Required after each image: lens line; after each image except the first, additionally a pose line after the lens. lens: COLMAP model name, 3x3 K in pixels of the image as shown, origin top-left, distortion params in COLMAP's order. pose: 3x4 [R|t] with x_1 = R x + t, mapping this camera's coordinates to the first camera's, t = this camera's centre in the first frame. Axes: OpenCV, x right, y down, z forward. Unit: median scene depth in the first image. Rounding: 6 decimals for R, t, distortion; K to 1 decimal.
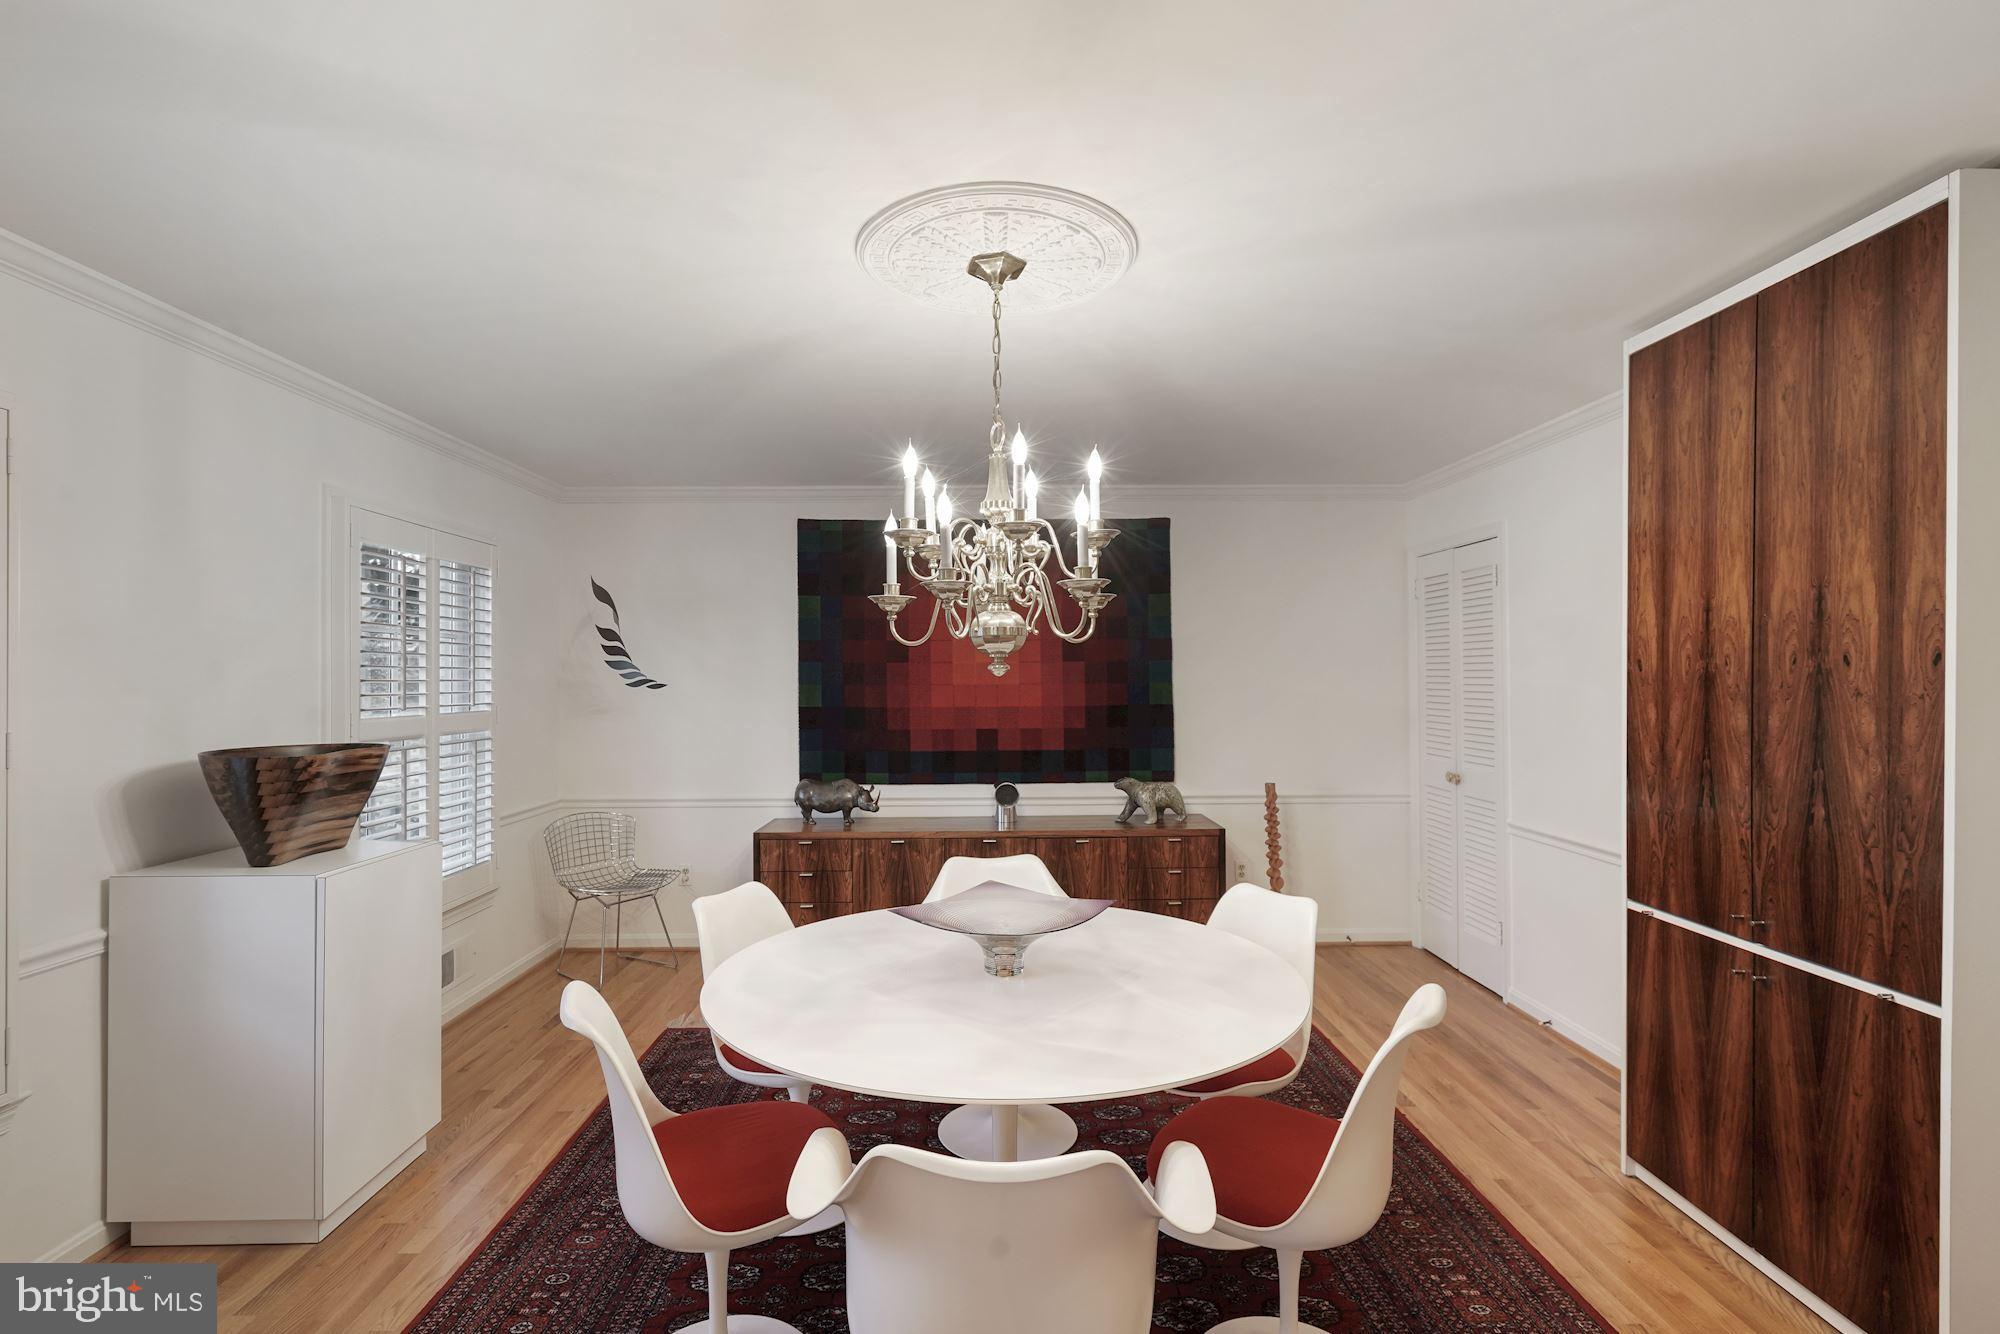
lens RADIAL K [[954.0, 0, 986.8], [0, 954.0, 675.4], [0, 0, 1]] dist [0.003673, 0.000297]
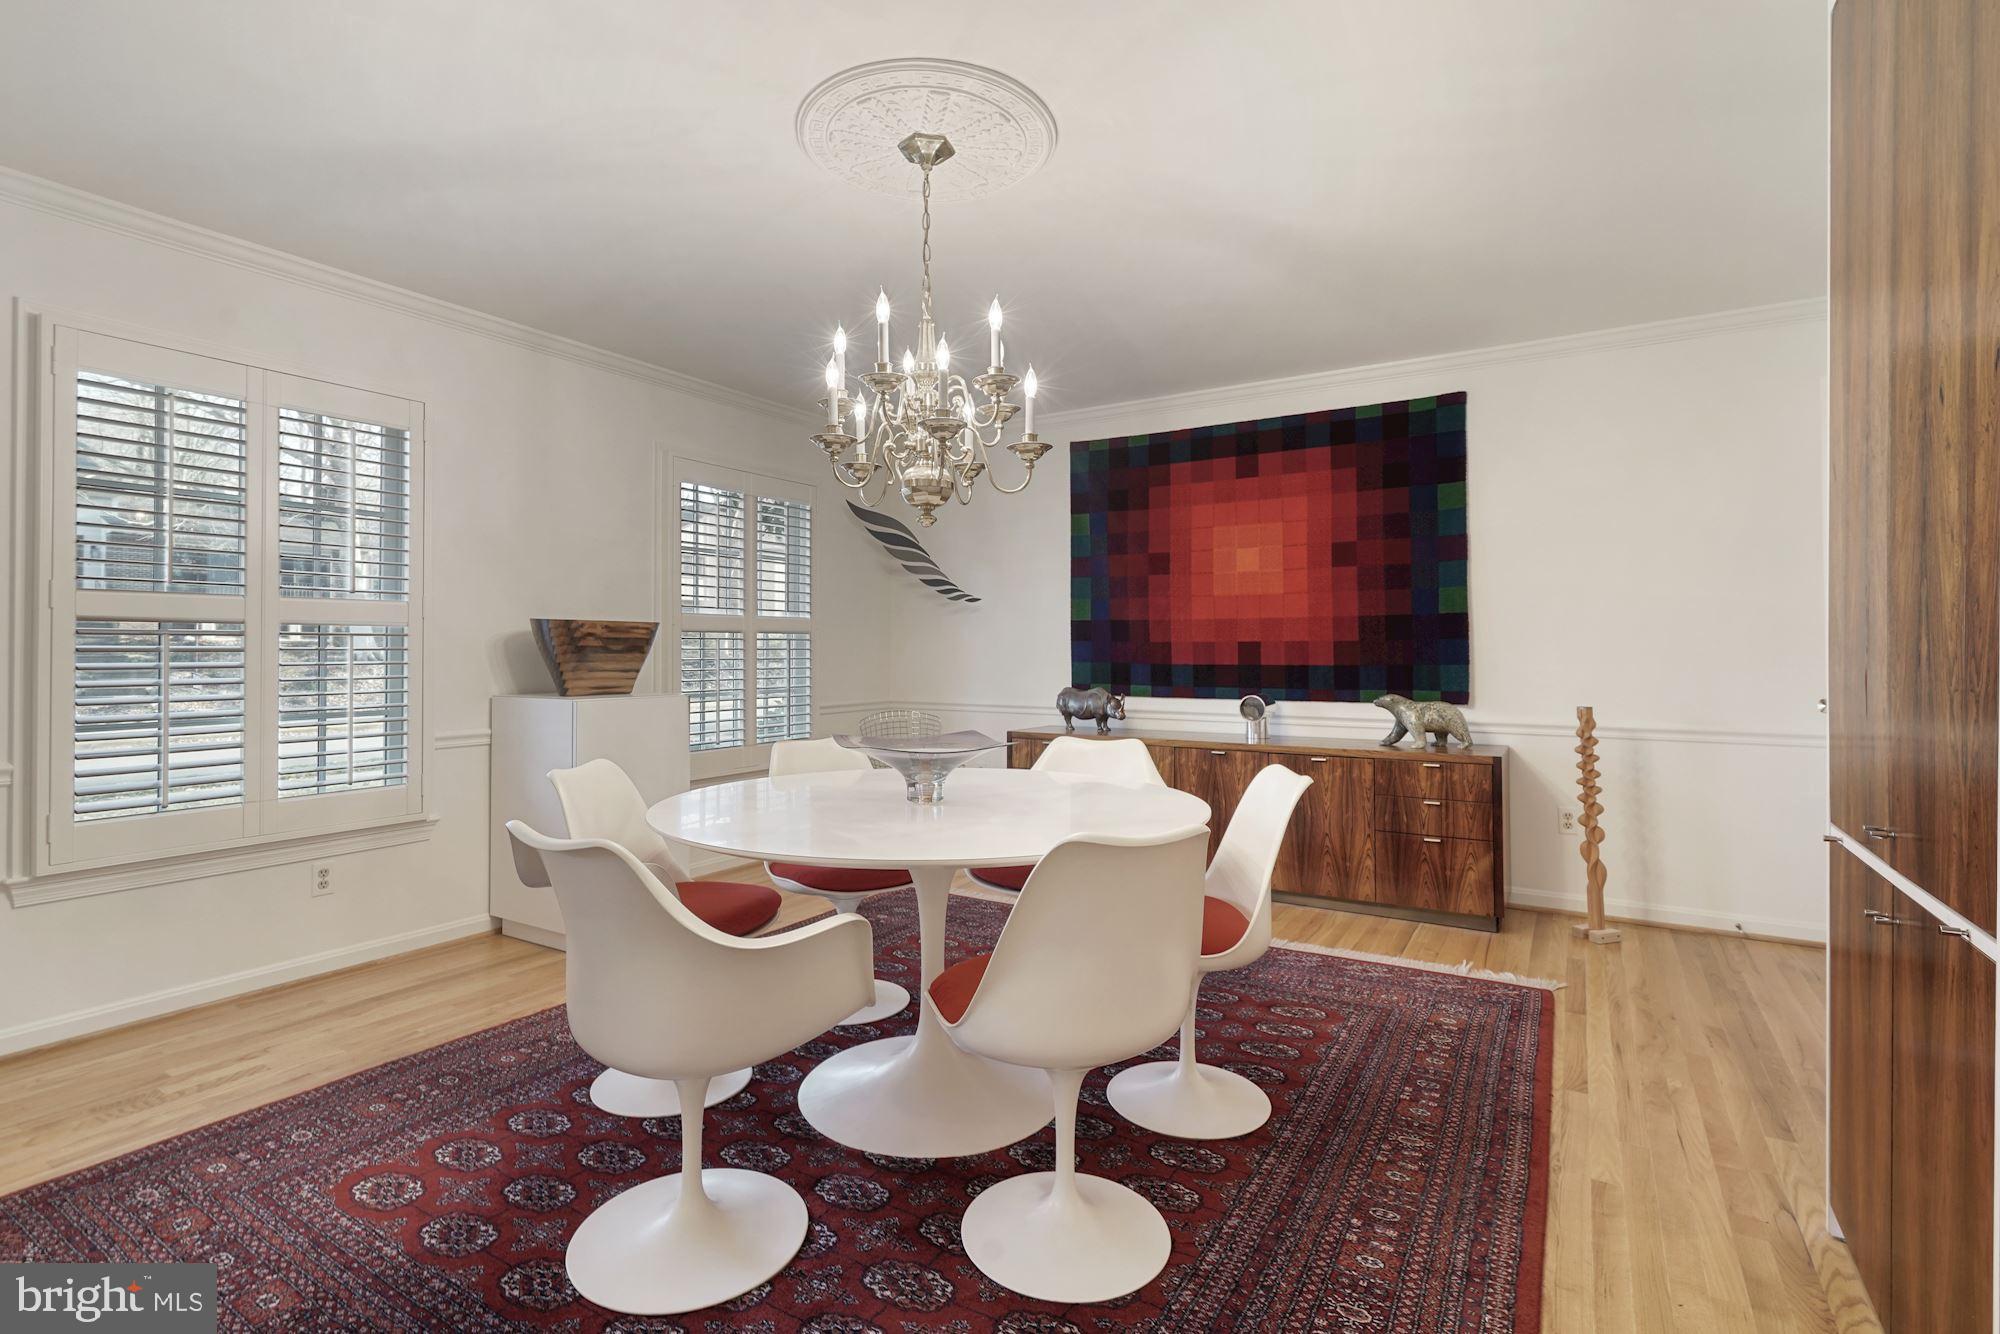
lens RADIAL K [[956.2, 0, 958.4], [0, 956.2, 636.5], [0, 0, 1]] dist [-0.000757, 0.000028]
pose [[0.835107, -0.000446, -0.550088, 0.298636], [-0.003042, 0.999981, -0.005429, 0.060738], [0.550080, 0.006207, 0.835089, 0.055438]]
